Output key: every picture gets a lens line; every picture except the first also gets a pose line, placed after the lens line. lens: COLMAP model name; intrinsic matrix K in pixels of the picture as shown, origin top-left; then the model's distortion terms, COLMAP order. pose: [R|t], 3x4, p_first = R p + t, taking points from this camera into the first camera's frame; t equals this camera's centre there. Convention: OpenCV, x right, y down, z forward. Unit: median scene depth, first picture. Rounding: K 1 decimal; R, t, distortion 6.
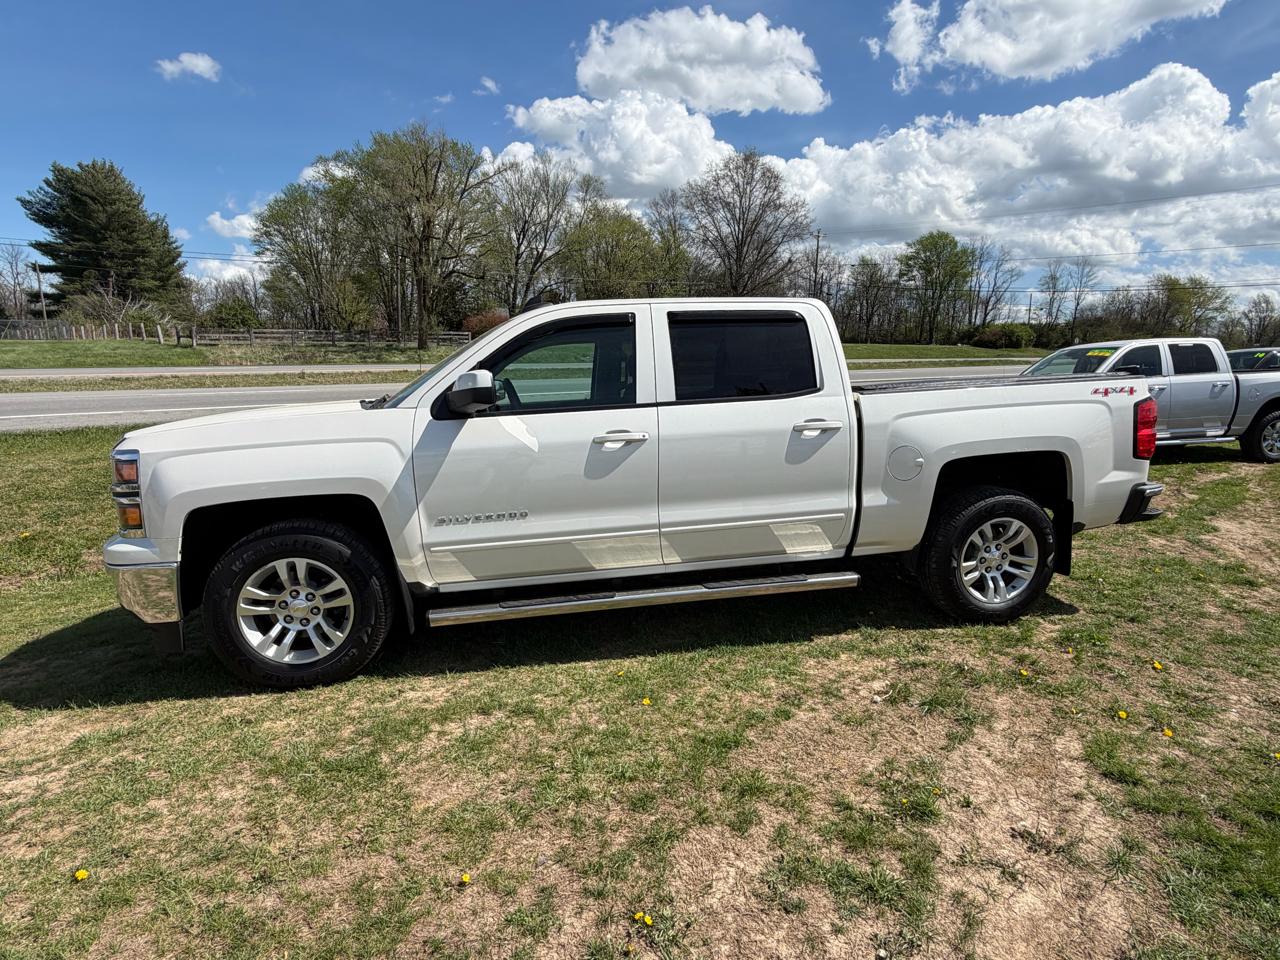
lens RADIAL K [[656.8, 0, 640.3], [0, 656.8, 502.2], [0, 0, 1]] dist [0.002860, -0.002501]
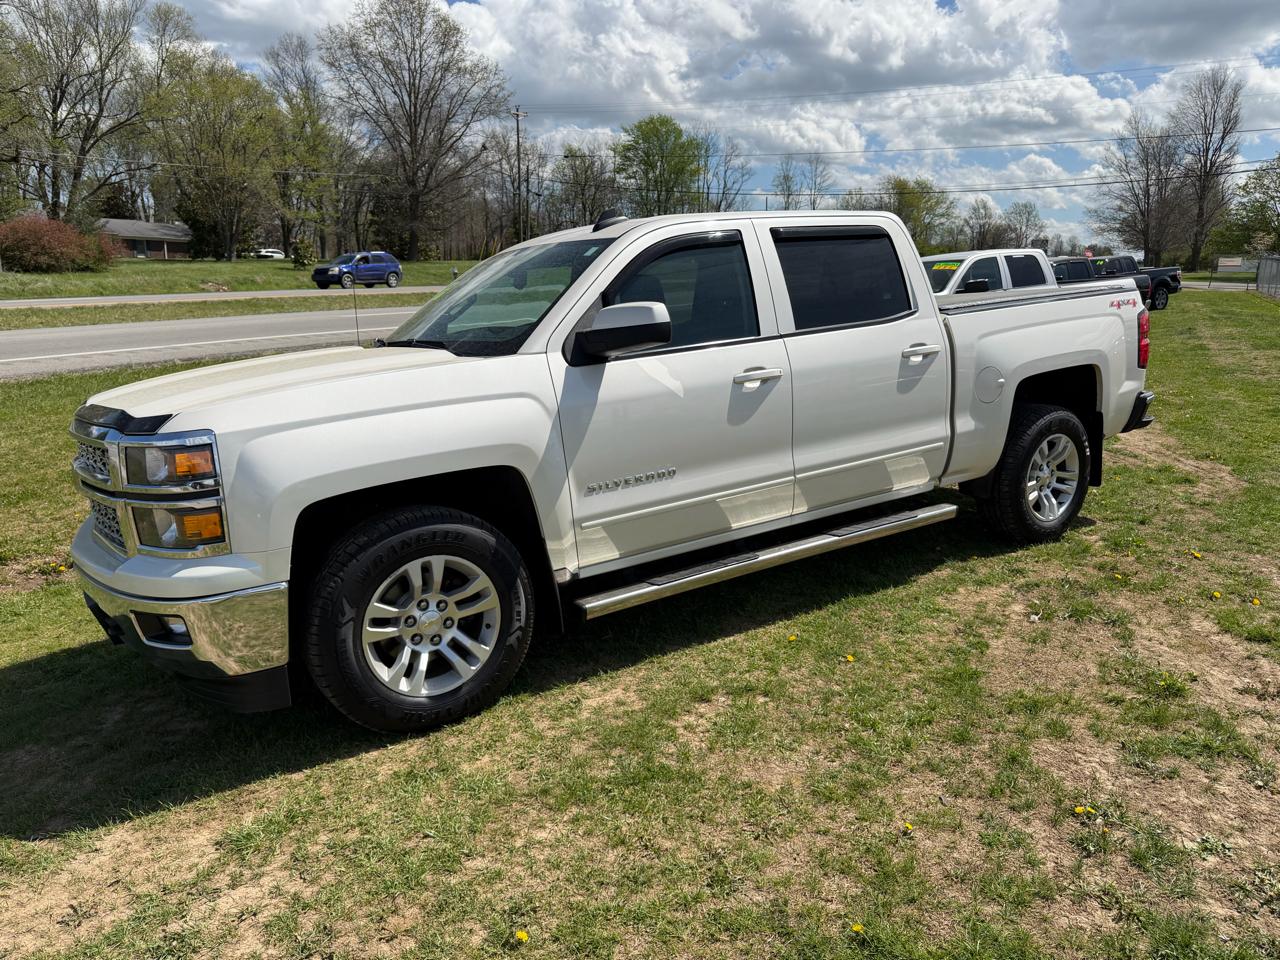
lens RADIAL K [[890.0, 0, 633.4], [0, 890.0, 508.7], [0, 0, 1]] dist [0.027462, -0.033151]
pose [[0.926663, -0.113952, 0.358205, -0.566158], [0.101625, 0.993403, 0.053123, -0.000789], [-0.361896, -0.012824, 0.932130, -0.038407]]
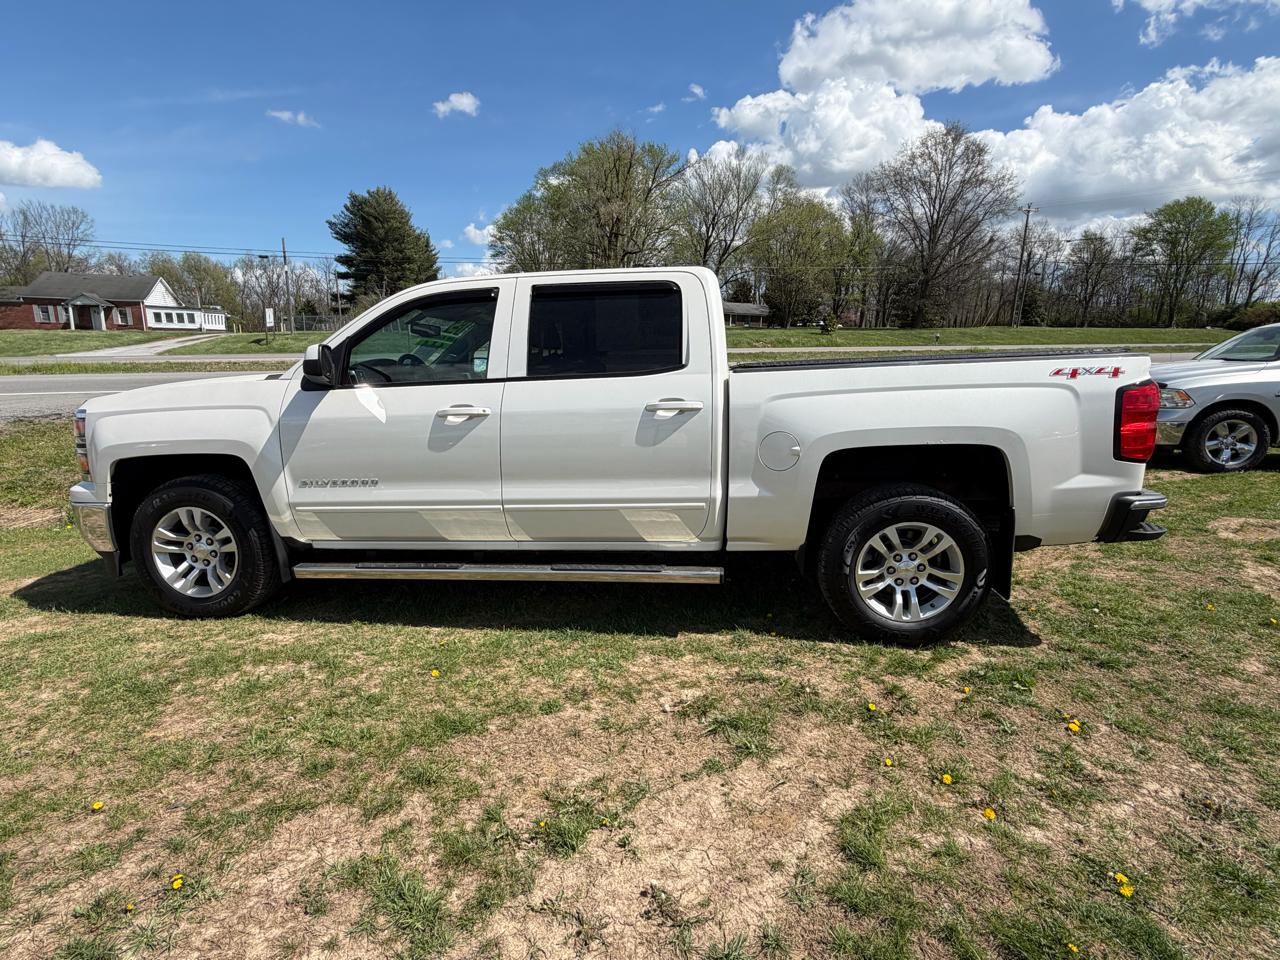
lens RADIAL K [[621.4, 0, 638.8], [0, 621.4, 483.1], [0, 0, 1]] dist [-0.003525, 0.000710]
pose [[0.956438, 0.060809, -0.285532, 0.459621], [-0.059747, 0.998136, 0.012439, -0.015094], [0.285756, 0.005162, 0.958289, 0.143727]]
